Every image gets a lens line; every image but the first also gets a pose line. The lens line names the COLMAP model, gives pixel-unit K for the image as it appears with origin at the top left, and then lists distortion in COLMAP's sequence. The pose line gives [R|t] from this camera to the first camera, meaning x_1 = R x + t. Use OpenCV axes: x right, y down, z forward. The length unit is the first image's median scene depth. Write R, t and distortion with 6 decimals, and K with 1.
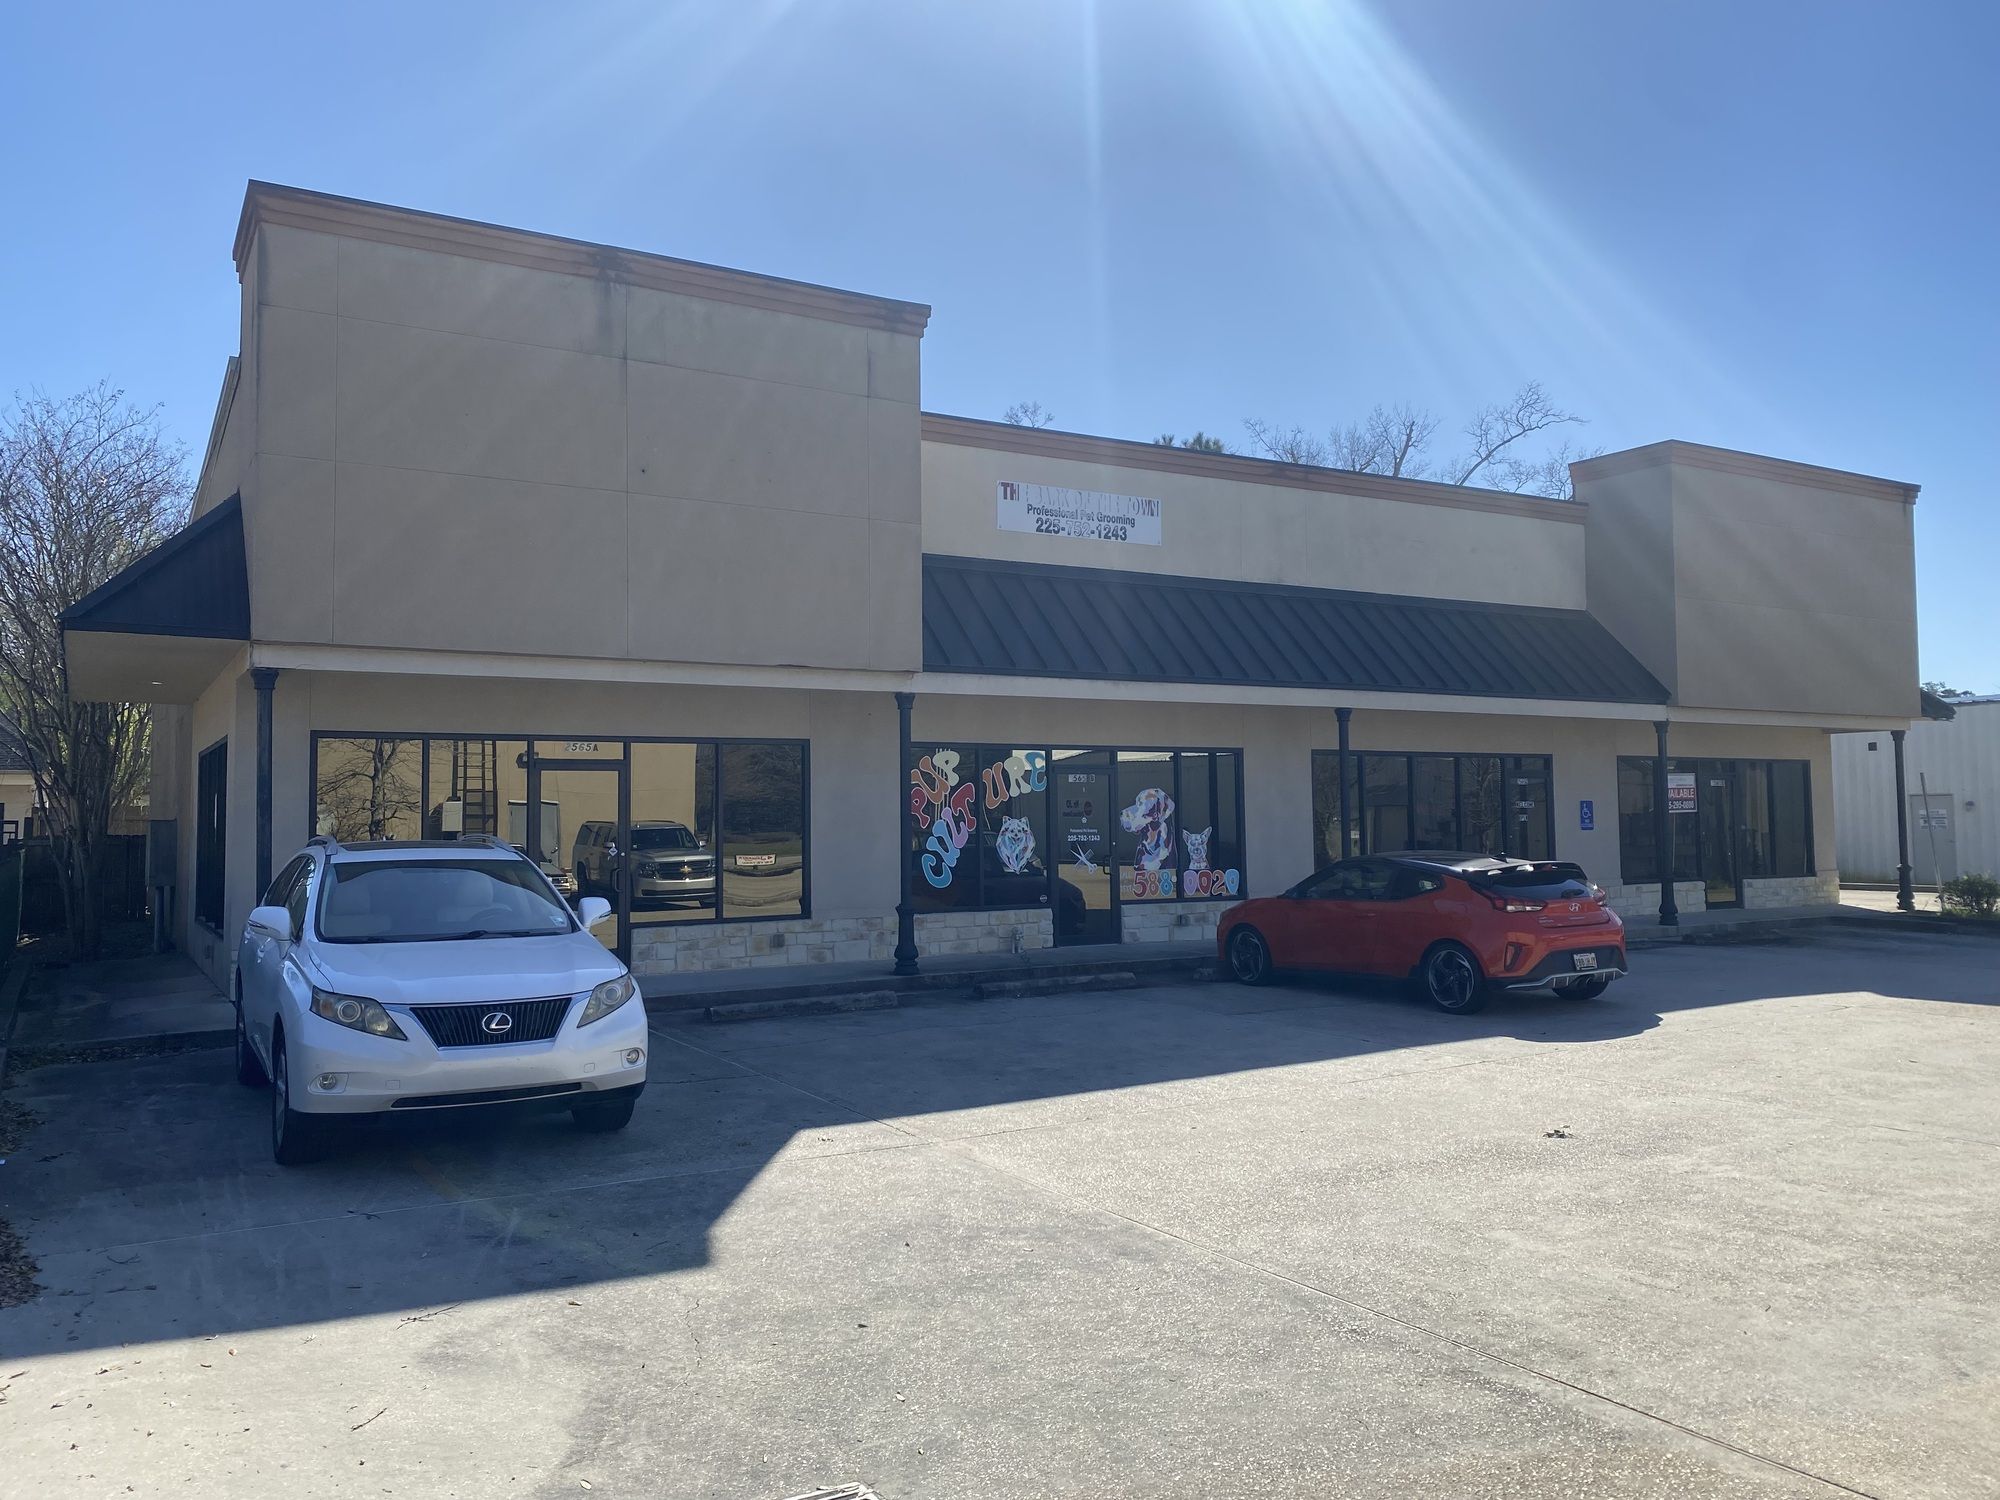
lens RADIAL K [[1553.4, 0, 984.4], [0, 1553.4, 754.1], [0, 0, 1]] dist [-0.006916, 0.017910]
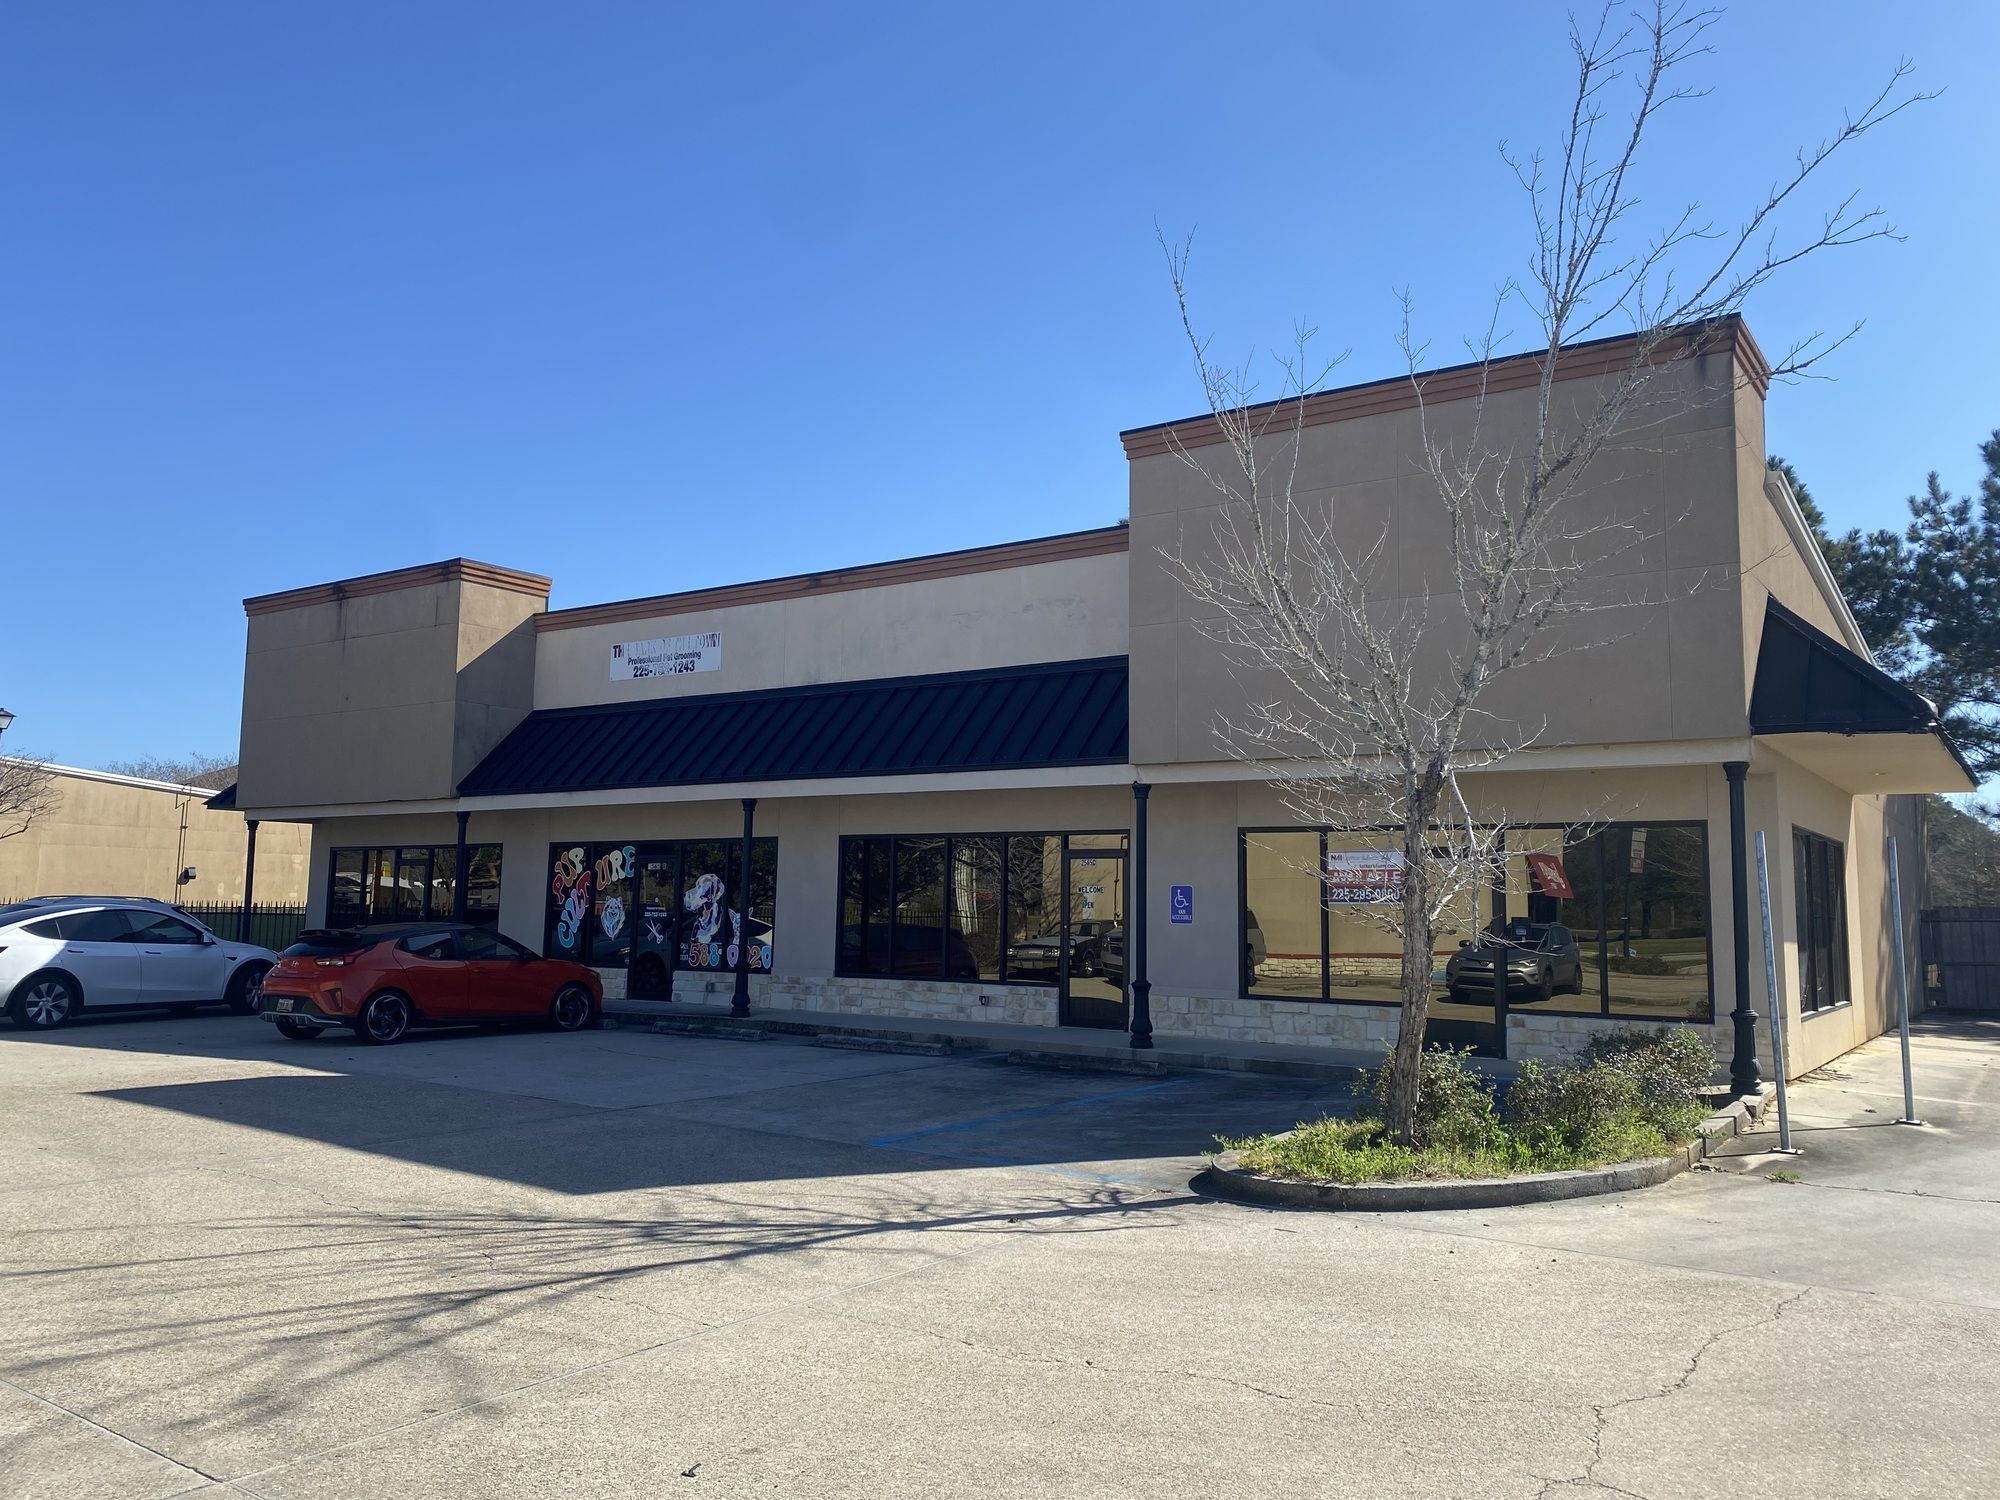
lens RADIAL K [[1500.5, 0, 1013.6], [0, 1500.5, 748.5], [0, 0, 1]] dist [0.051606, 0.000829]
pose [[0.433684, -0.078886, -0.897605, 1.320544], [0.024827, 0.996828, -0.075610, 0.020272], [0.900723, 0.010506, 0.434267, 0.746948]]
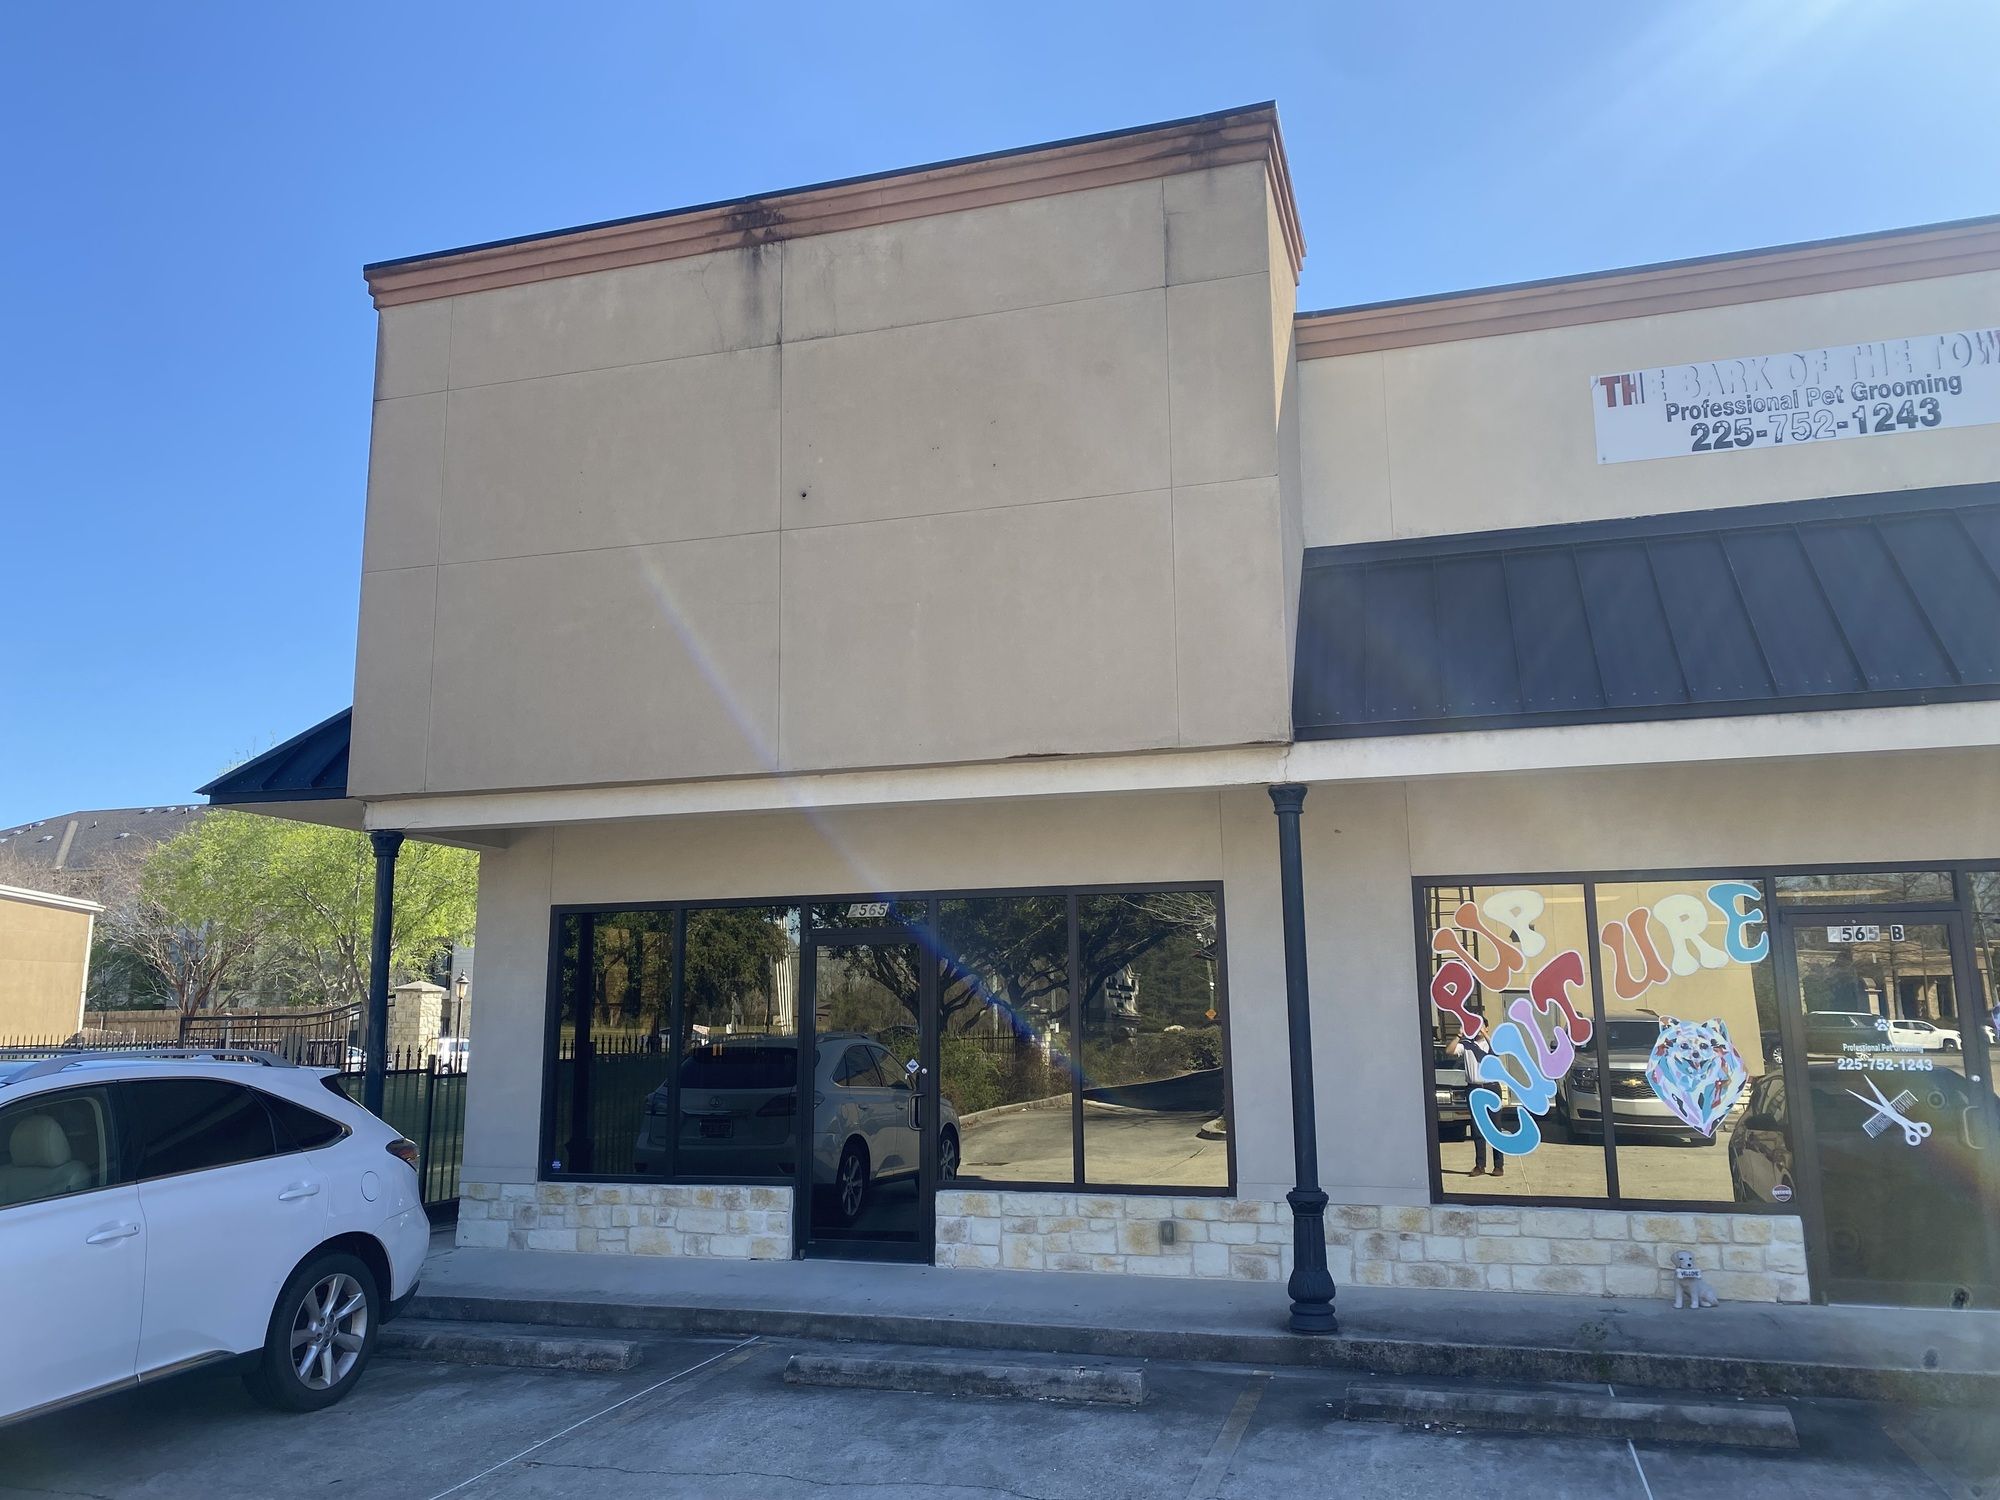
lens RADIAL K [[1553.4, 0, 988.9], [0, 1553.4, 728.1], [0, 0, 1]] dist [-0.006916, 0.017910]
pose [[0.651858, -0.130225, -0.747076, 0.255786], [0.031703, 0.988964, -0.144727, 0.013839], [0.757678, 0.070657, 0.648792, 0.503904]]
